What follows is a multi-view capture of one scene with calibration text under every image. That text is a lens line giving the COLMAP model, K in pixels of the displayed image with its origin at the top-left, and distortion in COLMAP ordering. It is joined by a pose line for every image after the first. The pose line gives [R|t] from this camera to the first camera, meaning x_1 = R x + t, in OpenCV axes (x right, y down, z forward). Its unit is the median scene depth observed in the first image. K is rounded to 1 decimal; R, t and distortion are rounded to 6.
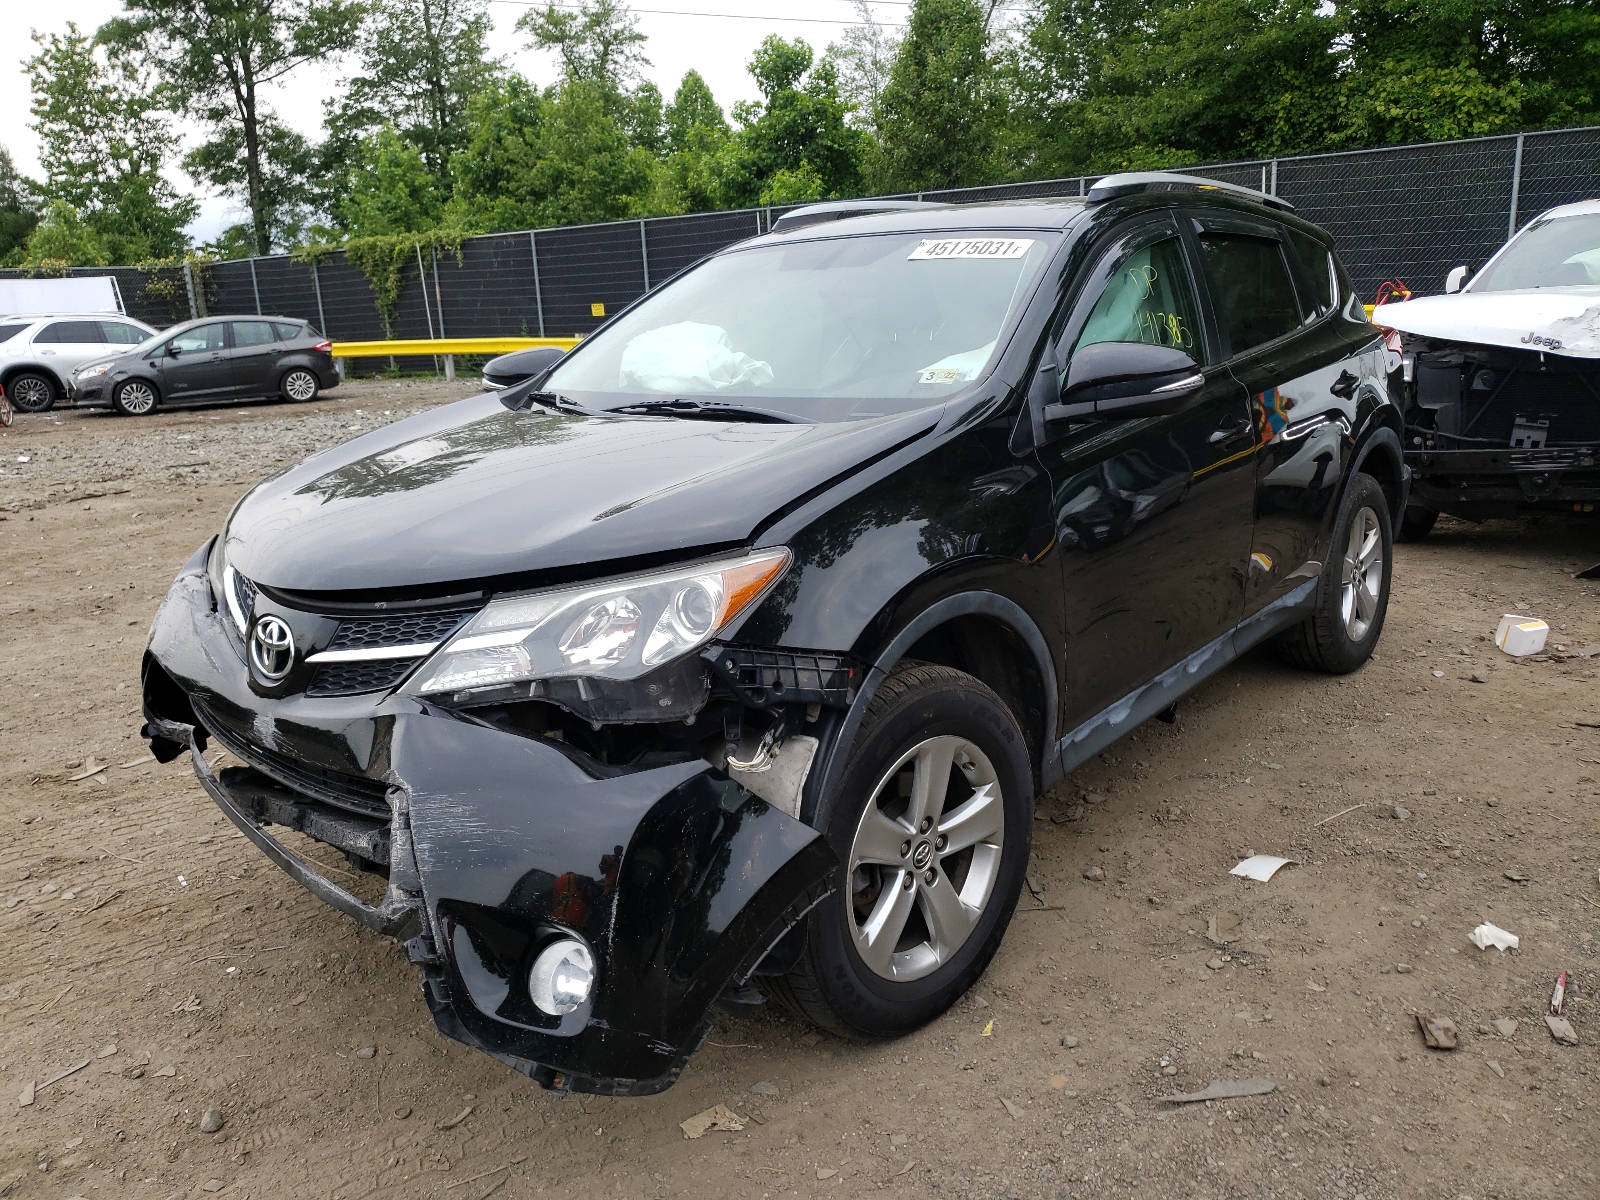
lens RADIAL K [[1205.4, 0, 798.7], [0, 1205.4, 597.1], [0, 0, 1]] dist [0.031718, -0.016609]
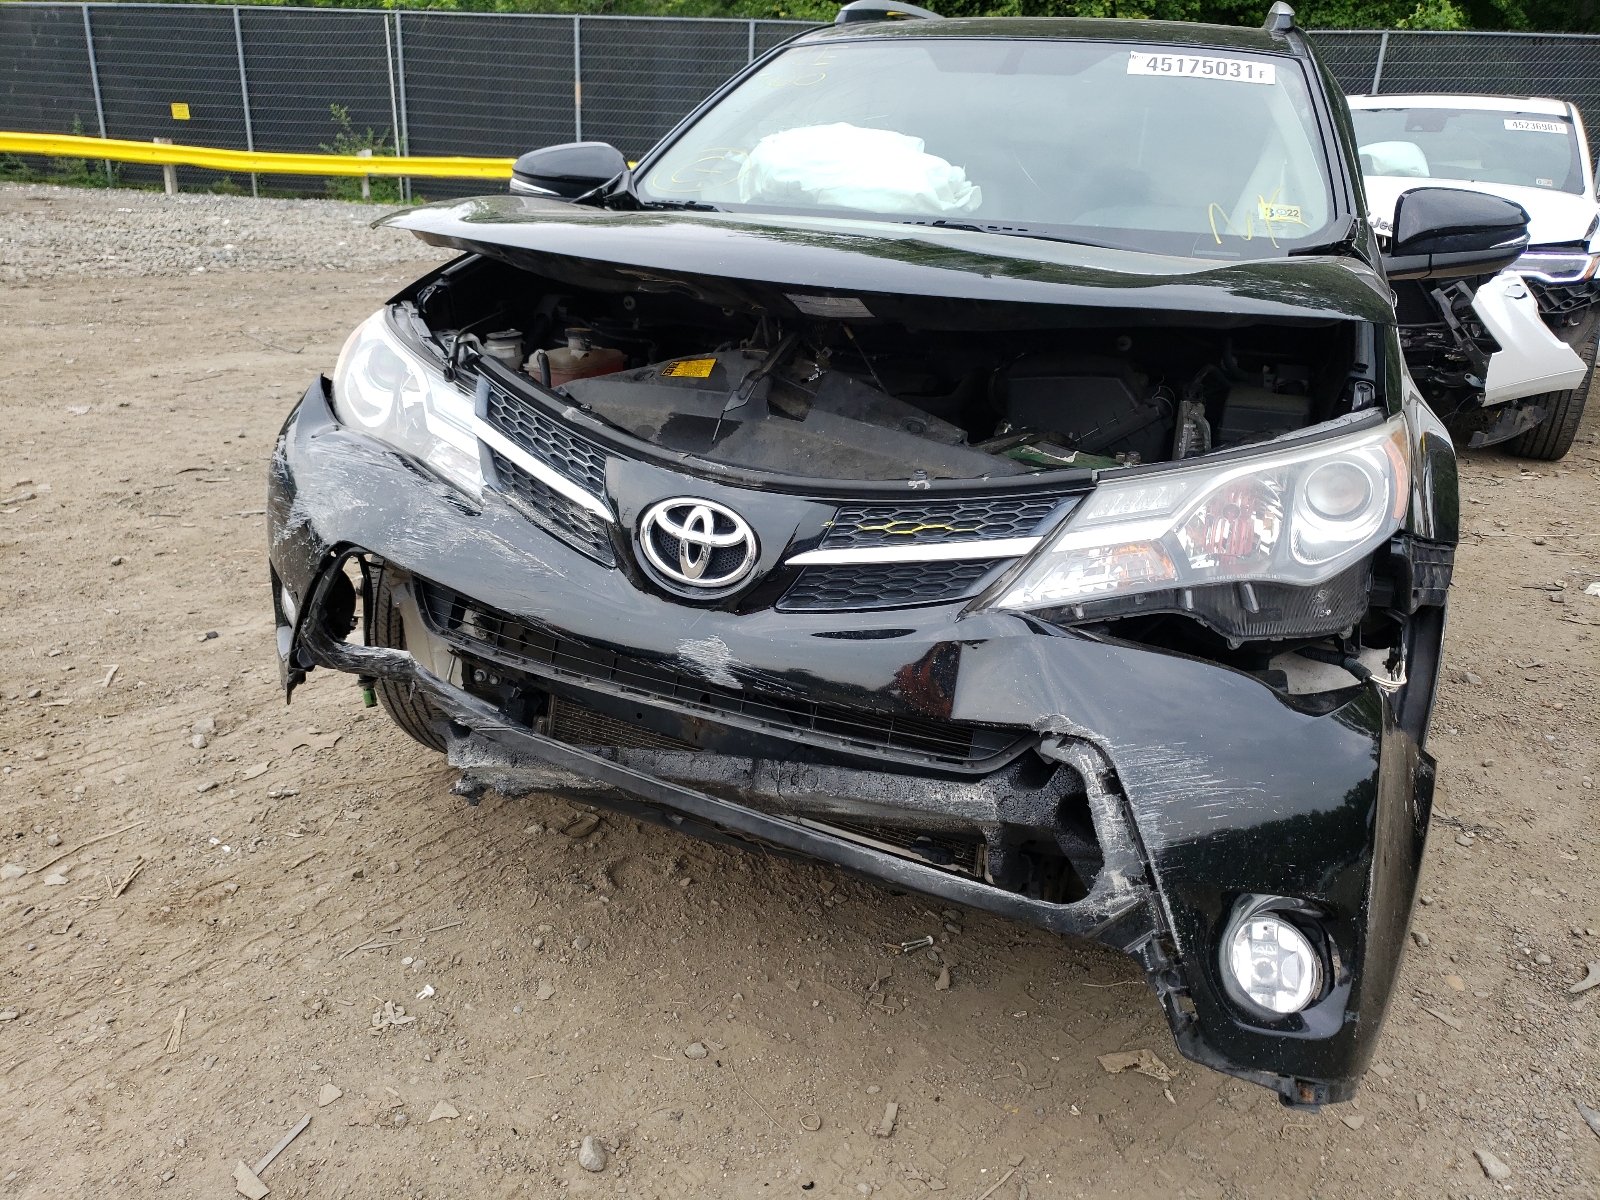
lens RADIAL K [[1205.4, 0, 801.2], [0, 1205.4, 601.4], [0, 0, 1]] dist [0.031718, -0.016609]
pose [[0.950725, -0.026562, 0.308897, -0.629183], [-0.010631, 0.992944, 0.118103, -0.008459], [-0.309854, -0.115568, 0.943734, 0.328612]]
